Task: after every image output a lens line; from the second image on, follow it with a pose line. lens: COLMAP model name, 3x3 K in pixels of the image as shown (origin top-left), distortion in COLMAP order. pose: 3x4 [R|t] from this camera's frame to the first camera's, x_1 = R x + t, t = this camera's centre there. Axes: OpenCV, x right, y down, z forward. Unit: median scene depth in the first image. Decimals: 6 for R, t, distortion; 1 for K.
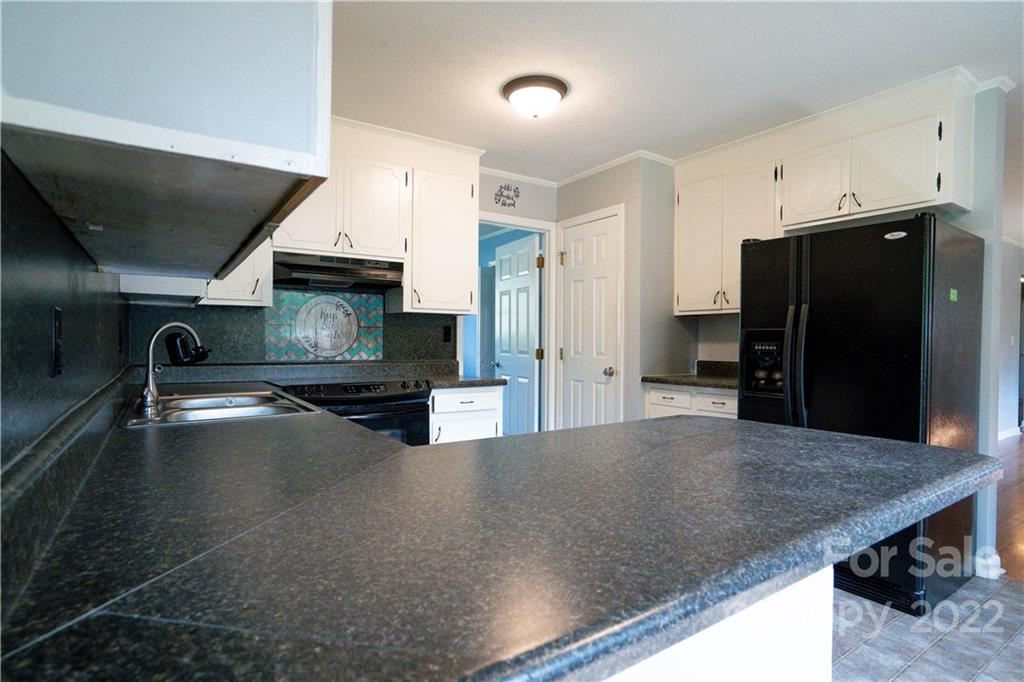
lens RADIAL K [[541.6, 0, 502.8], [0, 541.6, 345.8], [0, 0, 1]] dist [-0.054713, 0.036886]
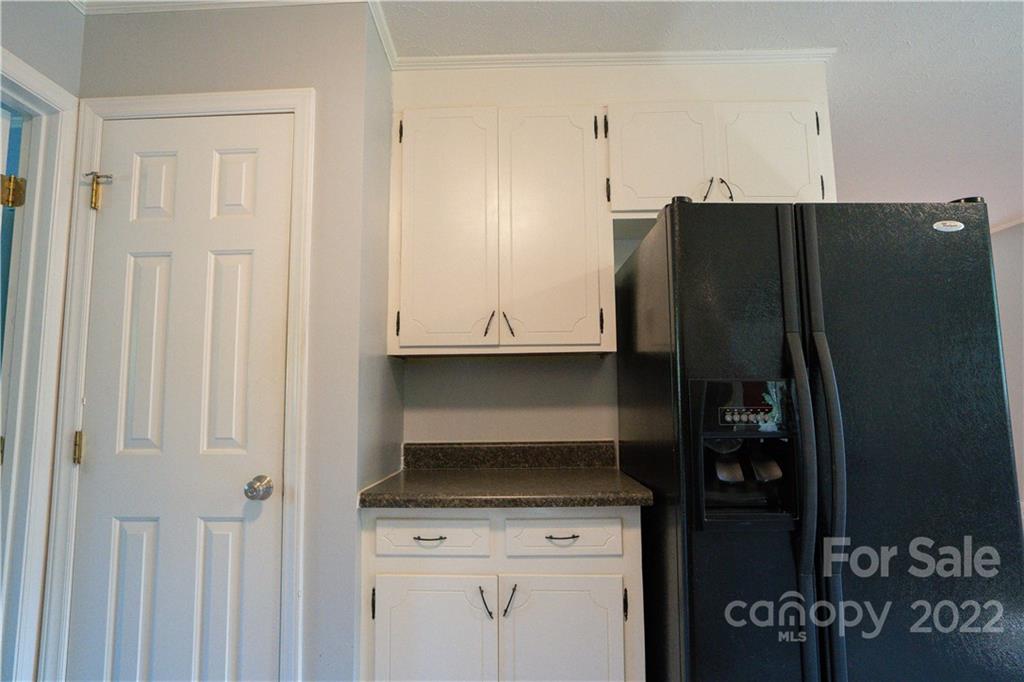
lens RADIAL K [[541.6, 0, 502.8], [0, 541.6, 345.8], [0, 0, 1]] dist [-0.054713, 0.036886]
pose [[0.573303, 0.074632, 0.815938, -0.024950], [0.020782, 0.994198, -0.105539, -0.010271], [-0.819080, 0.077463, 0.568425, 0.640839]]
